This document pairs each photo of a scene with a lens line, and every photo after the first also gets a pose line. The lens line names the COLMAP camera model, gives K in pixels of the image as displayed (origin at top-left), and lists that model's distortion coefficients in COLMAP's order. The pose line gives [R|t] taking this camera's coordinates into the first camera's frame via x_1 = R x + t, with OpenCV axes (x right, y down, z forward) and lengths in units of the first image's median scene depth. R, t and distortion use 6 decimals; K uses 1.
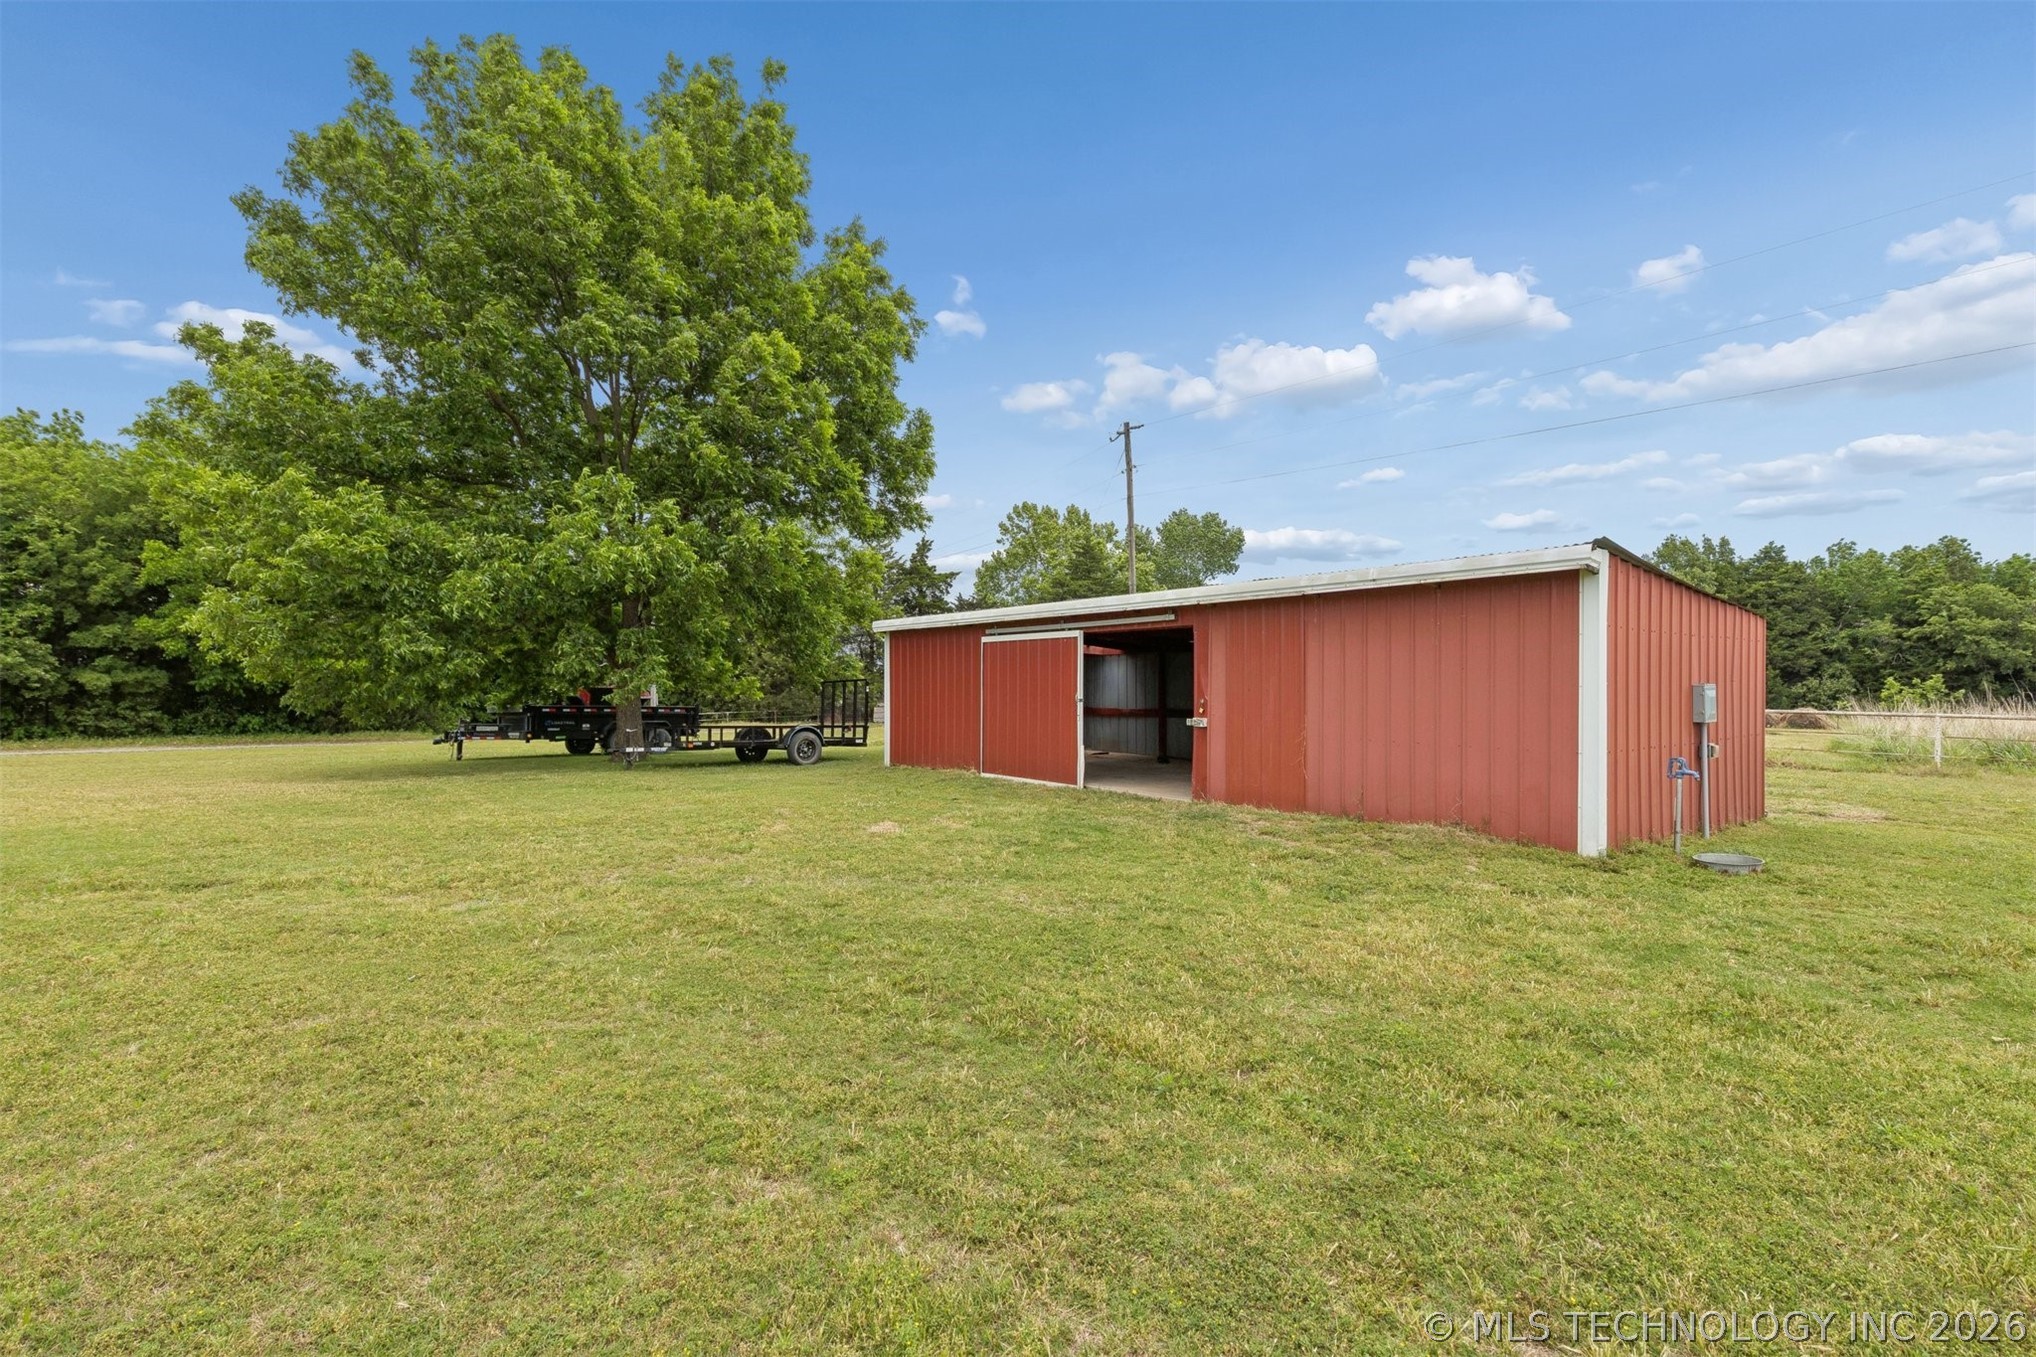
lens RADIAL K [[911.8, 0, 1009.6], [0, 911.8, 682.0], [0, 0, 1]] dist [0.010584, -0.003303]
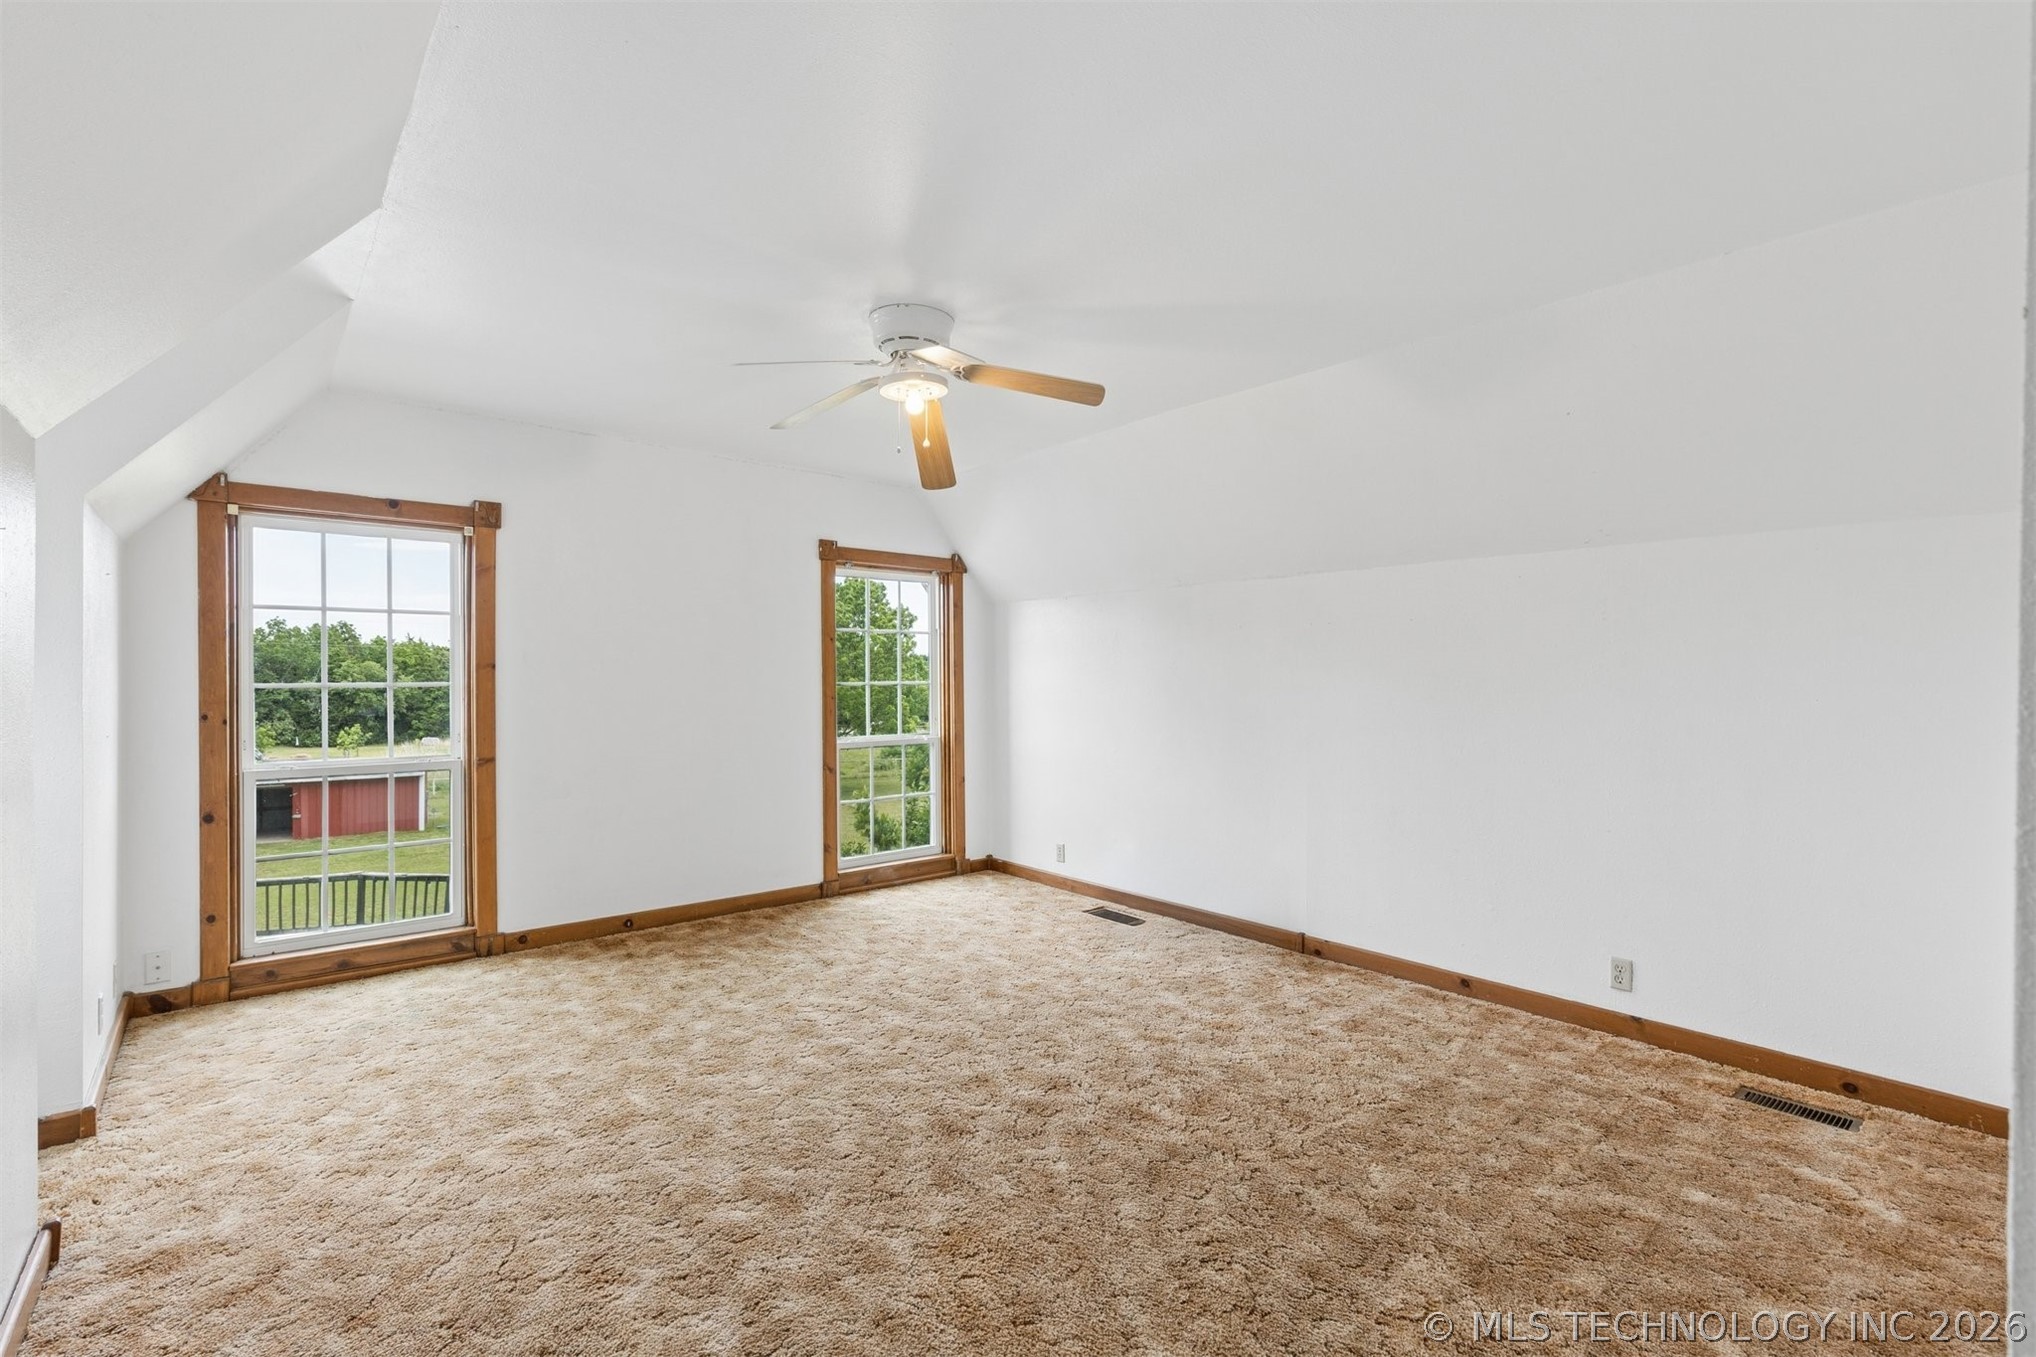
lens RADIAL K [[911.8, 0, 1017.6], [0, 911.8, 695.0], [0, 0, 1]] dist [0.010584, -0.003303]
pose [[0.107141, -0.021657, 0.994008, -0.372674], [0.006735, 0.999756, 0.021057, -0.061917], [-0.994221, 0.004438, 0.107261, -0.276757]]
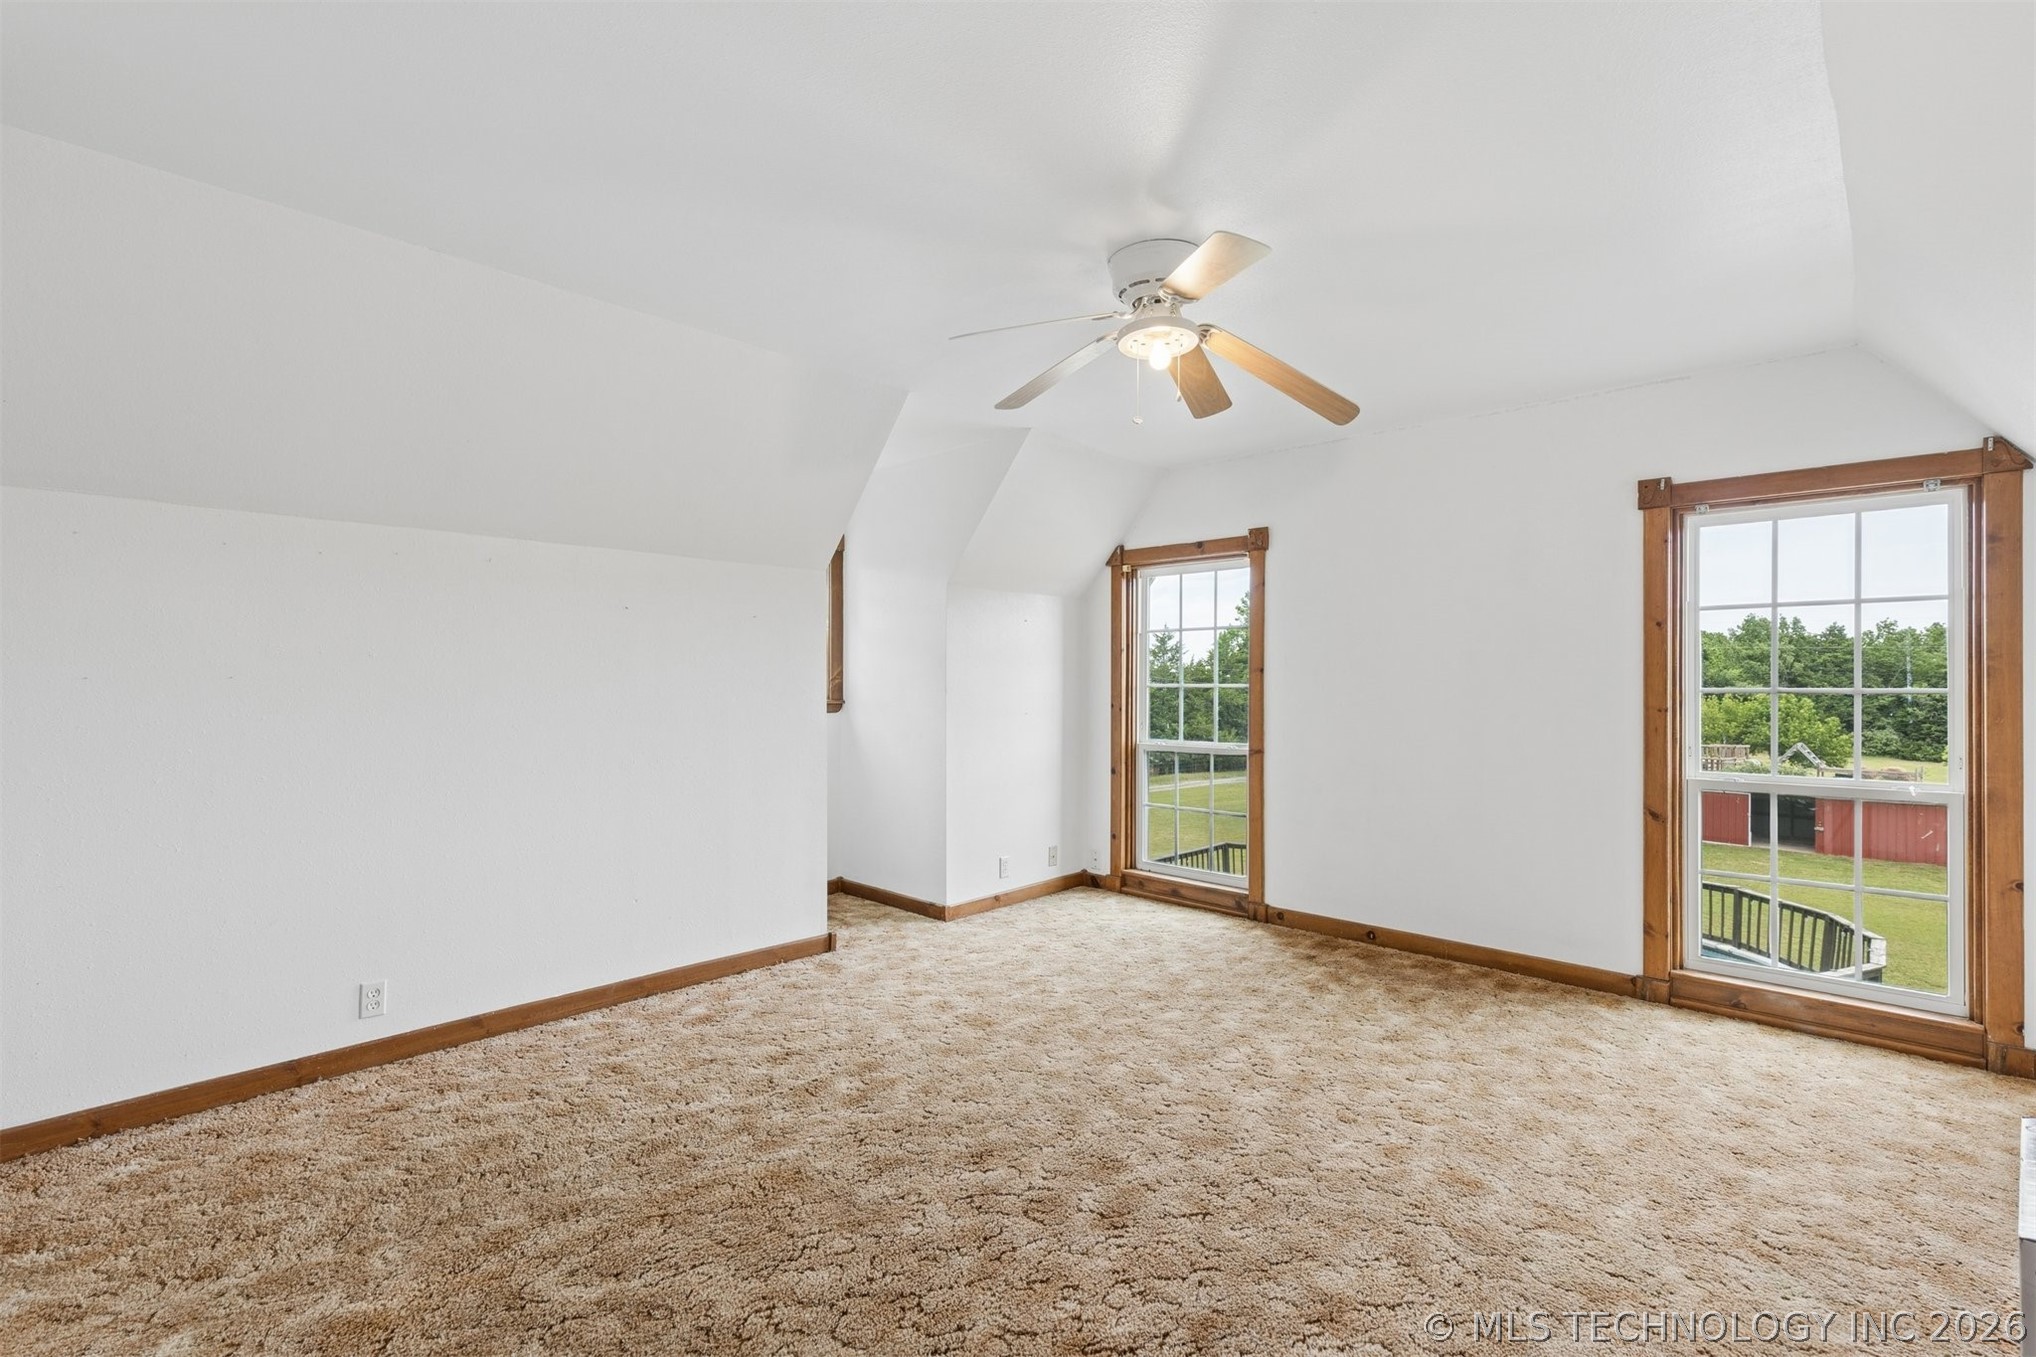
lens RADIAL K [[911.8, 0, 1016.3], [0, 911.8, 687.6], [0, 0, 1]] dist [0.010584, -0.003303]
pose [[0.999978, -0.000151, 0.006680, -0.343389], [0.000146, 1.000000, 0.000773, -0.061565], [-0.006680, -0.000772, 0.999977, -0.298917]]
